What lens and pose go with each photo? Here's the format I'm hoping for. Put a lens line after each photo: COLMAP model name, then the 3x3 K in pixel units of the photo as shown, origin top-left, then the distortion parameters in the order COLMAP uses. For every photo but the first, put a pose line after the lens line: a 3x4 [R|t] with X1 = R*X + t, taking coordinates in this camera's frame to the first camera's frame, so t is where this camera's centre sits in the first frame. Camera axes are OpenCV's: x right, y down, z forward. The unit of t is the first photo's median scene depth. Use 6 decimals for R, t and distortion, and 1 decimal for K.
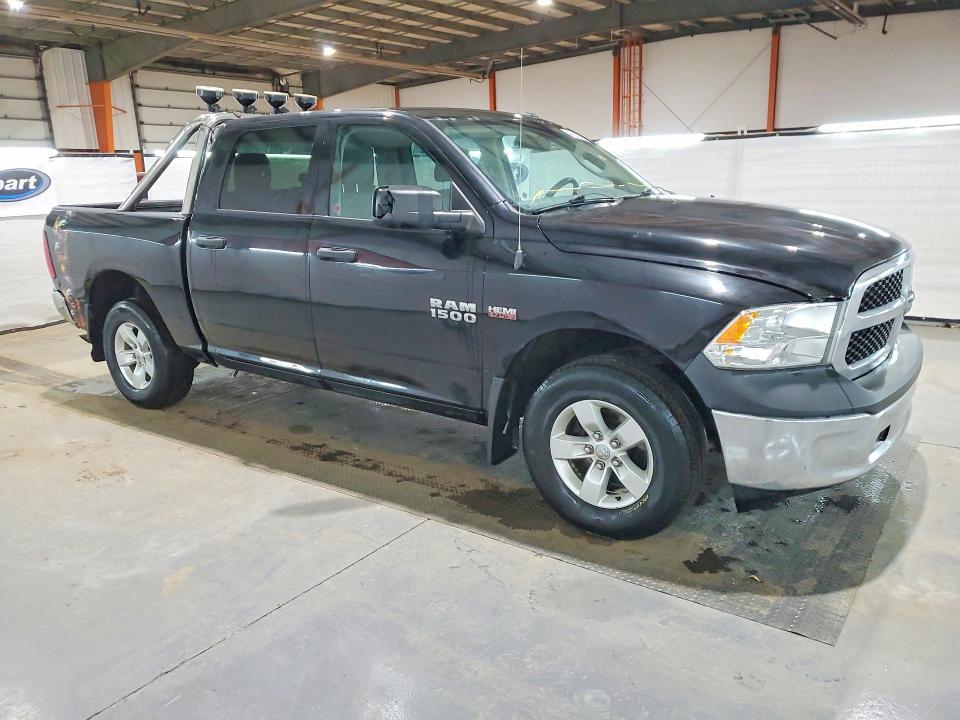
lens RADIAL K [[713.3, 0, 480.0], [0, 713.3, 360.0], [0, 0, 1]] dist [0.045448, -0.002945]
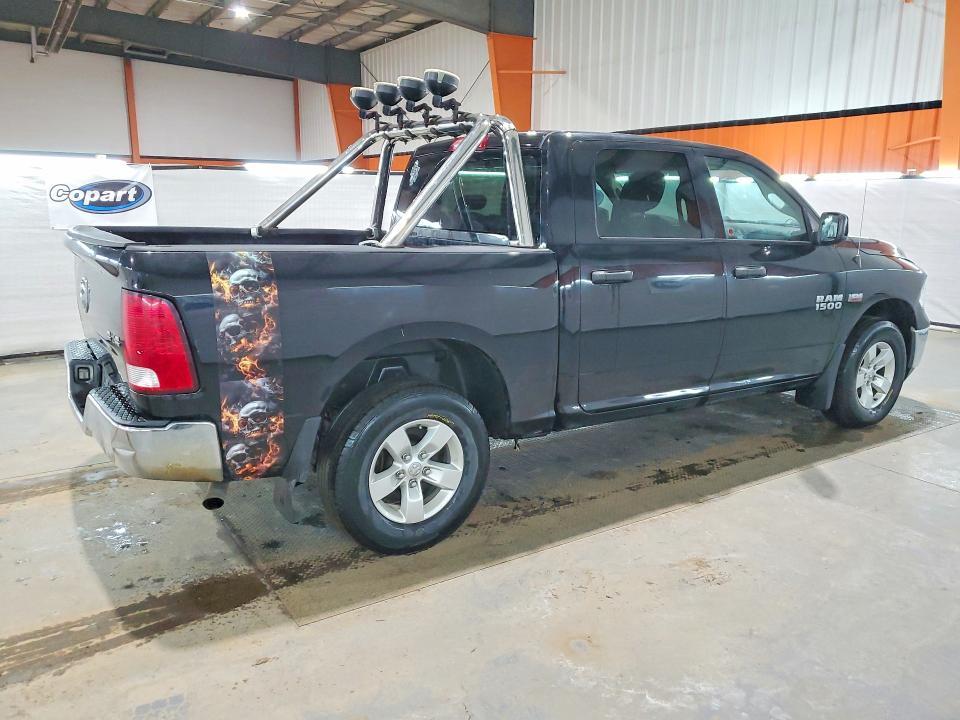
lens RADIAL K [[711.0, 0, 480.0], [0, 711.0, 360.0], [0, 0, 1]] dist [-0.010180, -0.007825]
pose [[0.409597, -0.173183, 0.895677, -1.282222], [0.208948, 0.973525, 0.092683, -0.188628], [-0.888015, 0.149187, 0.434939, 0.848833]]
